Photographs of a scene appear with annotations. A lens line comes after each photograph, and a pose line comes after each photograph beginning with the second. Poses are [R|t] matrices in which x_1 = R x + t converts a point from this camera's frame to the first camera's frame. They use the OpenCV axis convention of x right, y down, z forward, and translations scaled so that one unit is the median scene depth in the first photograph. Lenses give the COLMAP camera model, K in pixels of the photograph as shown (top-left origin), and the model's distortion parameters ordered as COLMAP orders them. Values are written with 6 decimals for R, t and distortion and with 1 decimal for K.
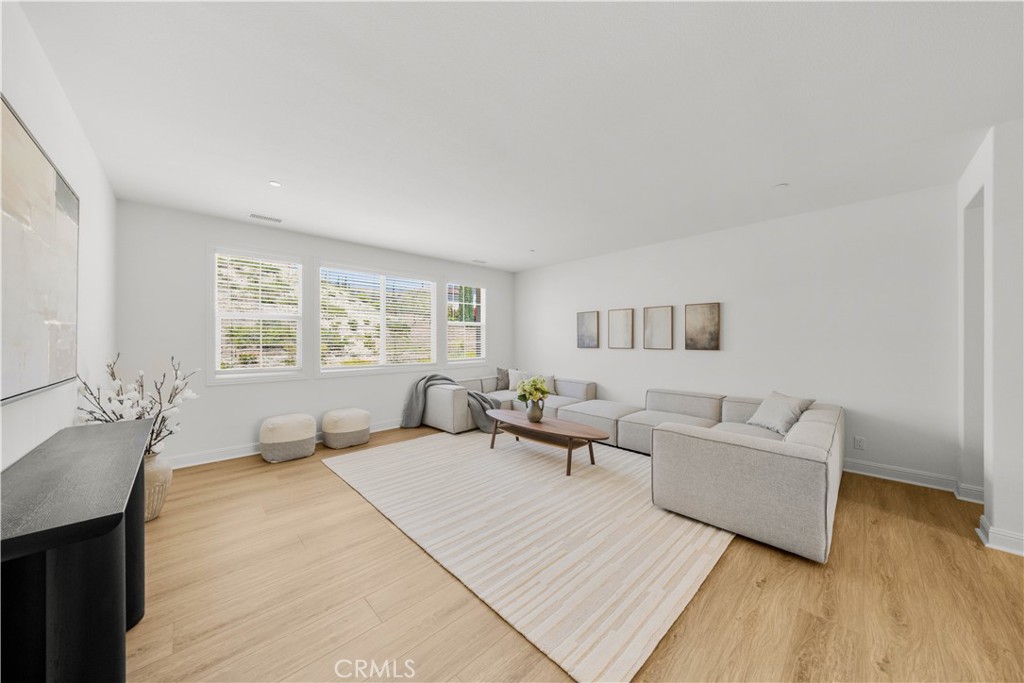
lens RADIAL K [[344.0, 0, 503.1], [0, 344.0, 337.9], [0, 0, 1]] dist [-0.000502, 0.000003]
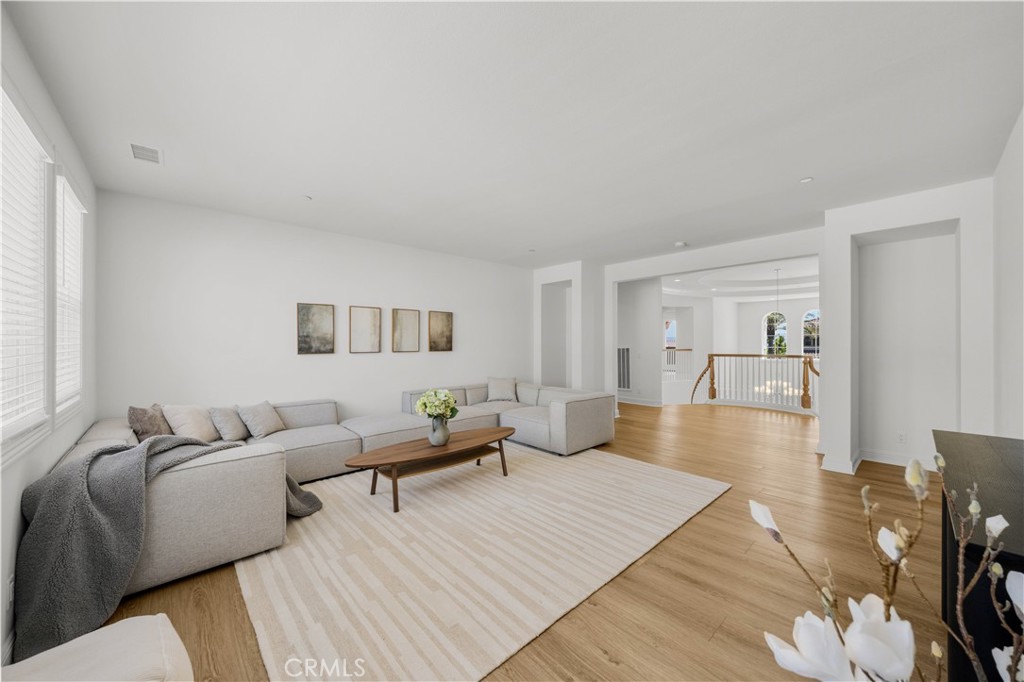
lens RADIAL K [[372.8, 0, 517.8], [0, 372.8, 340.7], [0, 0, 1]] dist [-0.000321, -0.000099]
pose [[-0.003535, 0.005874, 0.999977, -0.710576], [-0.005402, 0.999968, -0.005893, 0.005623], [-0.999979, -0.005423, -0.003503, 0.753021]]
